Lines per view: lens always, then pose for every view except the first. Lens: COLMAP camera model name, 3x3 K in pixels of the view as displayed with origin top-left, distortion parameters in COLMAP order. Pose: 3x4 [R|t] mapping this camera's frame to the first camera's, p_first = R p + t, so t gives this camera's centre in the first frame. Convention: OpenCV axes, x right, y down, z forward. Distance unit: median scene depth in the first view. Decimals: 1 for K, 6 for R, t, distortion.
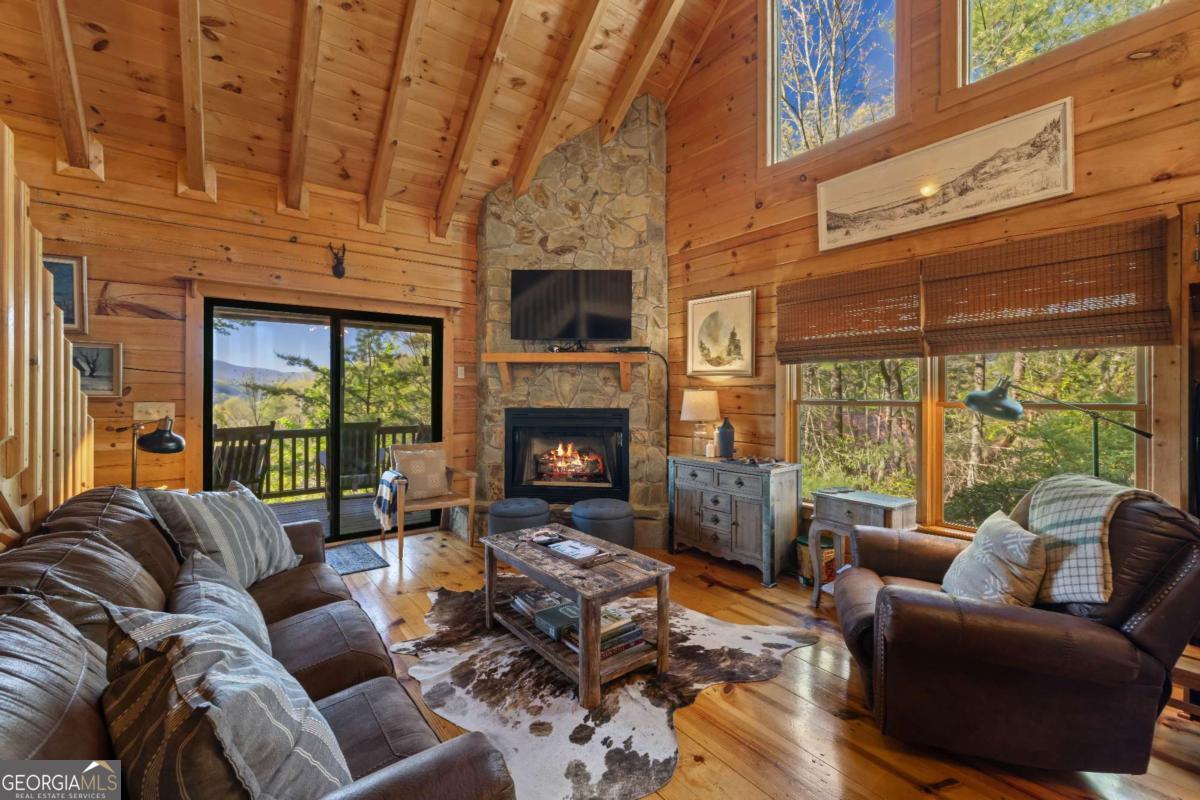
lens RADIAL K [[500.2, 0, 600.0], [0, 500.2, 400.0], [0, 0, 1]] dist [0.000159, 0.000003]
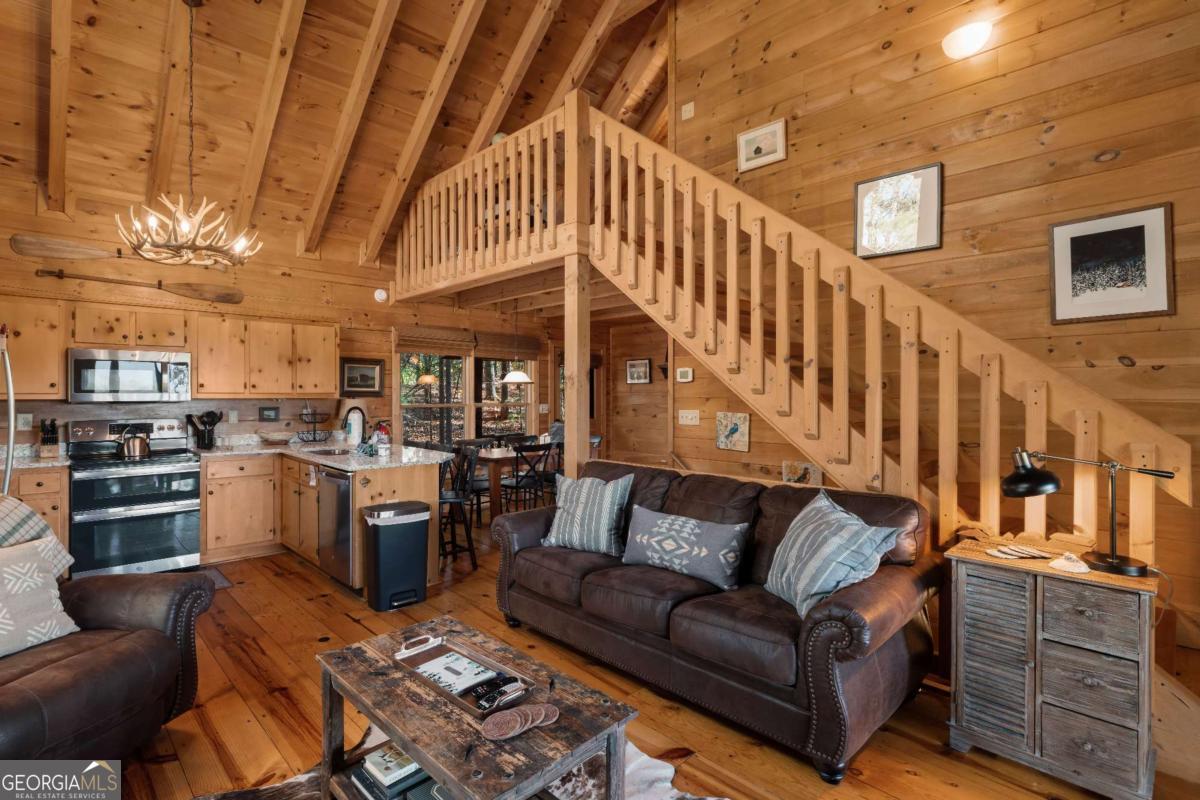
lens RADIAL K [[580.6, 0, 600.0], [0, 580.6, 400.0], [0, 0, 1]] dist [0.000473, 0.000138]
pose [[-0.992166, -0.004271, -0.124851, -0.150927], [-0.006074, 0.999883, 0.014064, -0.049220], [0.124776, 0.014712, -0.992076, 1.858392]]
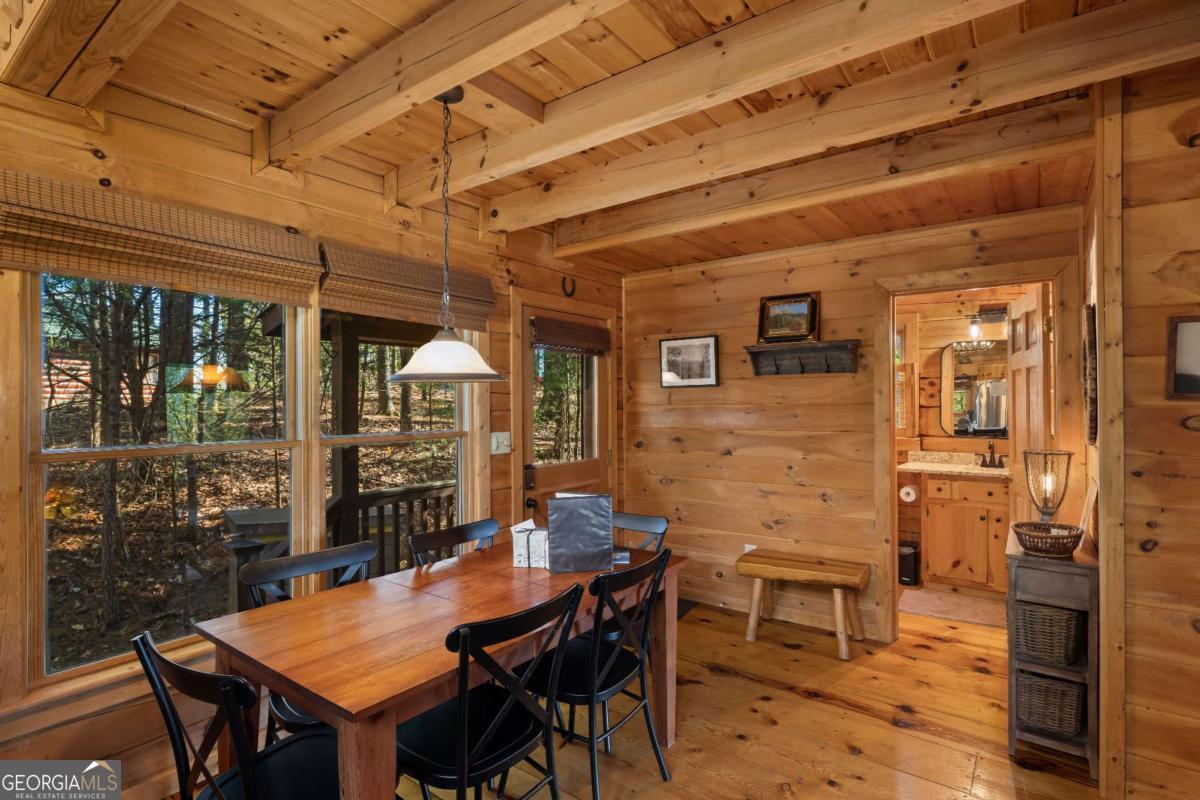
lens RADIAL K [[580.6, 0, 600.0], [0, 580.6, 400.0], [0, 0, 1]] dist [0.000473, 0.000138]
pose [[-0.959645, -0.003493, -0.281191, -0.132972], [-0.002484, 0.999989, -0.003944, -0.050117], [0.281202, -0.003086, -0.959644, 1.391432]]
